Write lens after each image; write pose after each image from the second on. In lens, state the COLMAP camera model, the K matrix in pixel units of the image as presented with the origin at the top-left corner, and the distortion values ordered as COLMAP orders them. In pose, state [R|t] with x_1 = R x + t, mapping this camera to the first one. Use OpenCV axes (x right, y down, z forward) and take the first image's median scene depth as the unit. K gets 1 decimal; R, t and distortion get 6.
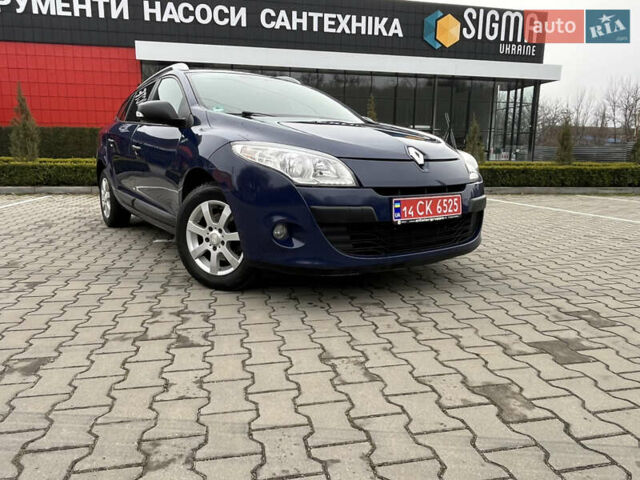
lens RADIAL K [[458.6, 0, 318.6], [0, 458.6, 242.8], [0, 0, 1]] dist [0.000643, -0.007142]
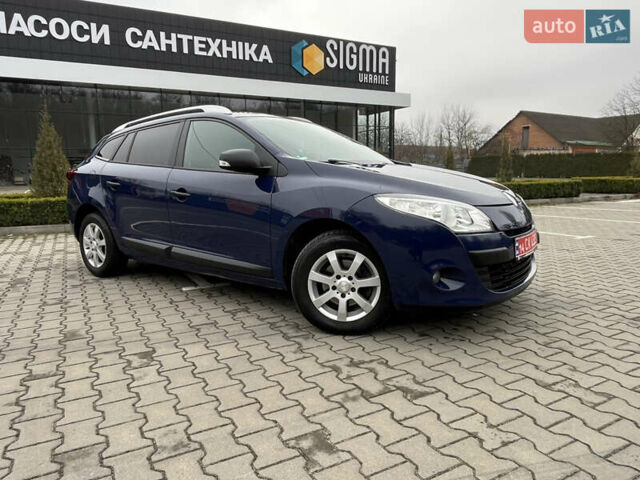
lens RADIAL K [[458.6, 0, 318.3], [0, 458.6, 237.3], [0, 0, 1]] dist [0.000643, -0.007142]
pose [[0.953347, -0.064215, 0.294966, -0.593877], [0.079201, 0.996090, -0.039131, -0.084518], [-0.291300, 0.060667, 0.954706, 0.031101]]
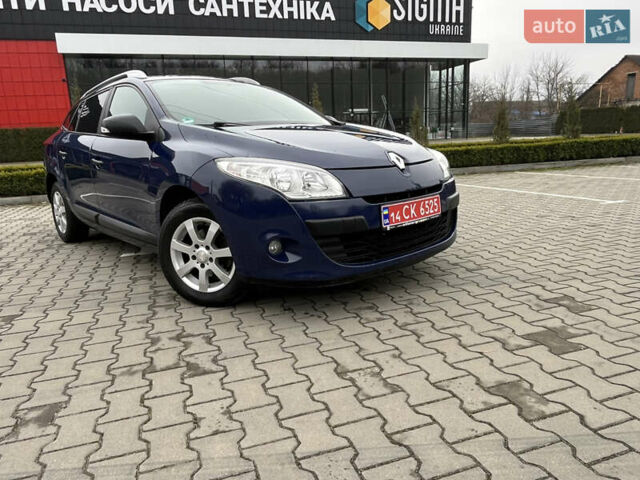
lens RADIAL K [[458.6, 0, 313.2], [0, 458.6, 242.9], [0, 0, 1]] dist [0.000643, -0.007142]
pose [[0.991288, -0.078786, 0.105555, -0.094164], [0.075482, 0.996535, 0.034938, -0.055135], [-0.107942, -0.026666, 0.993799, -0.005476]]
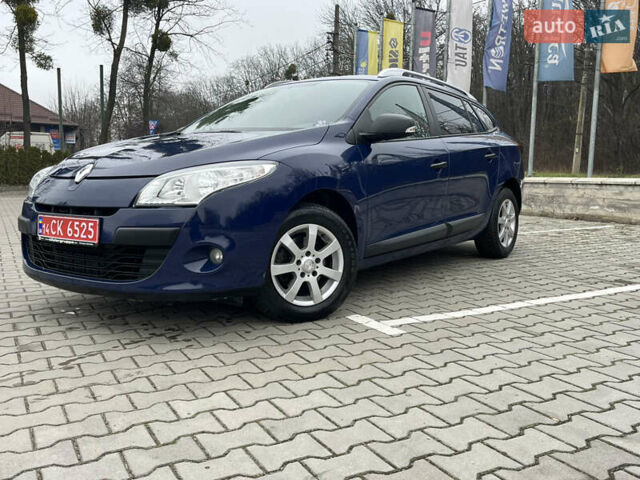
lens RADIAL K [[614.9, 0, 318.6], [0, 614.9, 241.5], [0, 0, 1]] dist [0.036278, 0.000000]
pose [[0.297868, 0.098919, -0.949468, 1.521183], [-0.168430, 0.984459, 0.049725, -0.191725], [0.939631, 0.145108, 0.309900, 1.056114]]
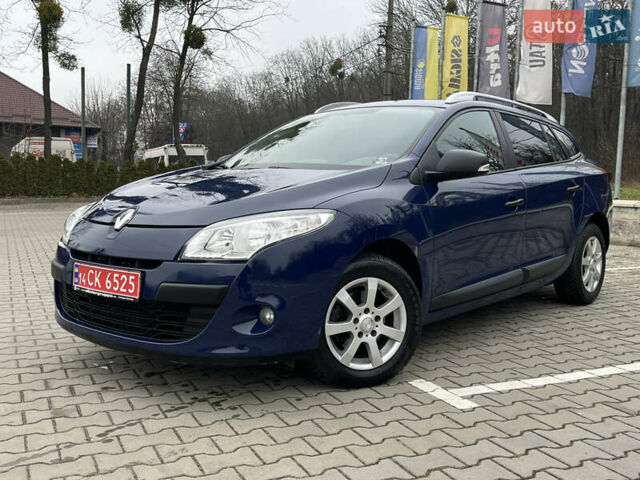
lens RADIAL K [[702.5, 0, 316.5], [0, 702.5, 238.3], [0, 0, 1]] dist [0.033850, 0.000000]
pose [[0.230898, 0.077168, -0.969913, 1.533342], [-0.180280, 0.982982, 0.035291, -0.259526], [0.956130, 0.166708, 0.240880, 1.010645]]
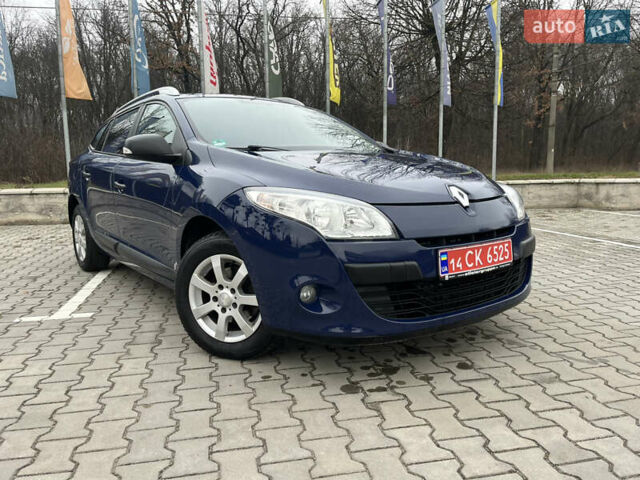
lens RADIAL K [[499.8, 0, 318.0], [0, 499.8, 240.9], [0, 0, 1]] dist [0.052169, -0.037450]
pose [[0.999291, -0.028748, 0.024291, -0.074799], [0.029787, 0.998607, -0.043544, -0.072058], [-0.023005, 0.044237, 0.998756, 0.072890]]
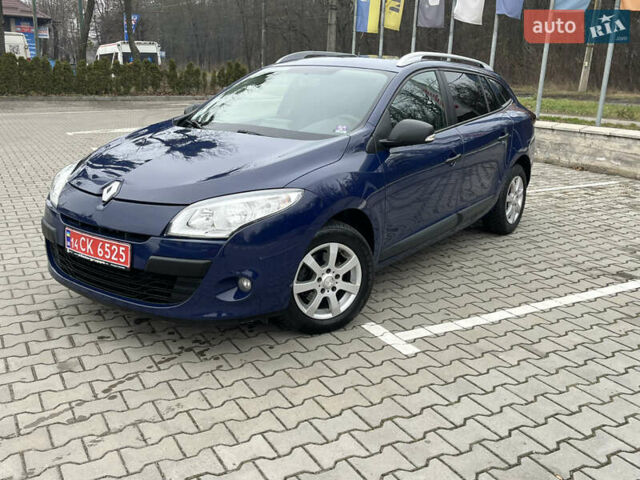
lens RADIAL K [[638.0, 0, 319.8], [0, 638.0, 243.1], [0, 0, 1]] dist [0.035586, 0.000000]
pose [[0.312943, 0.249849, -0.916320, 1.544428], [-0.192623, 0.961425, 0.196363, -0.419419], [0.930034, 0.115054, 0.348997, 0.932395]]
